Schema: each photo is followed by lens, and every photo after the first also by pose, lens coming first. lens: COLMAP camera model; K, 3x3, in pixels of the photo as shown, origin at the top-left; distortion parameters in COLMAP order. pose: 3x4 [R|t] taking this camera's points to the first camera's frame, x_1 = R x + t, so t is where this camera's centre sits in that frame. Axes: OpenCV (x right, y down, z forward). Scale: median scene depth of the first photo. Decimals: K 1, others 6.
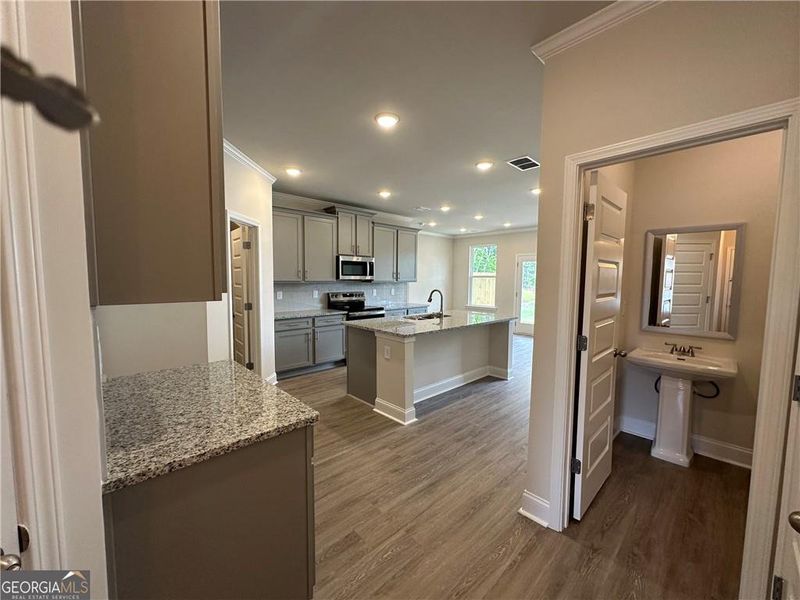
lens RADIAL K [[318.2, 0, 396.8], [0, 318.2, 302.6], [0, 0, 1]] dist [0.006504, -0.000147]
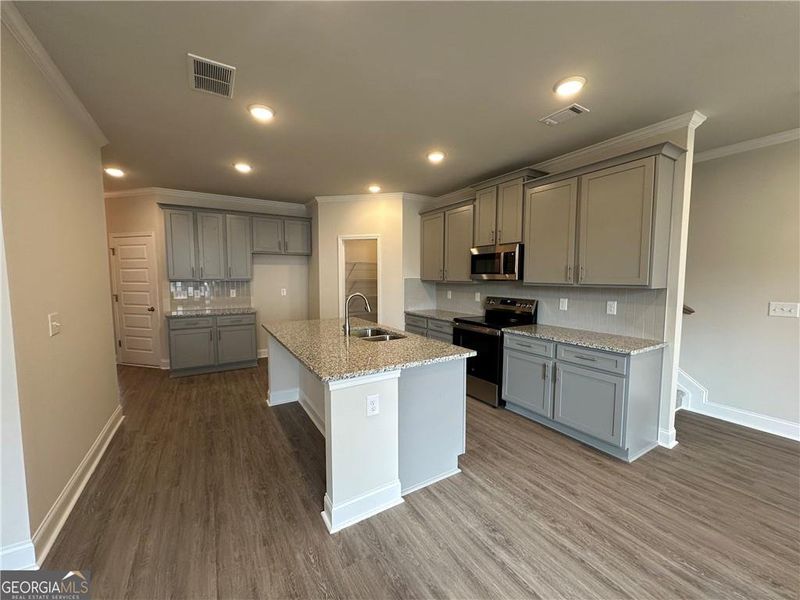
lens RADIAL K [[318.2, 0, 402.9], [0, 318.2, 303.1], [0, 0, 1]] dist [0.006504, -0.000147]
pose [[-0.199876, 0.072209, -0.977157, 0.842905], [-0.084262, 0.992319, 0.090565, -0.096809], [0.976191, 0.100439, -0.192256, 1.352049]]
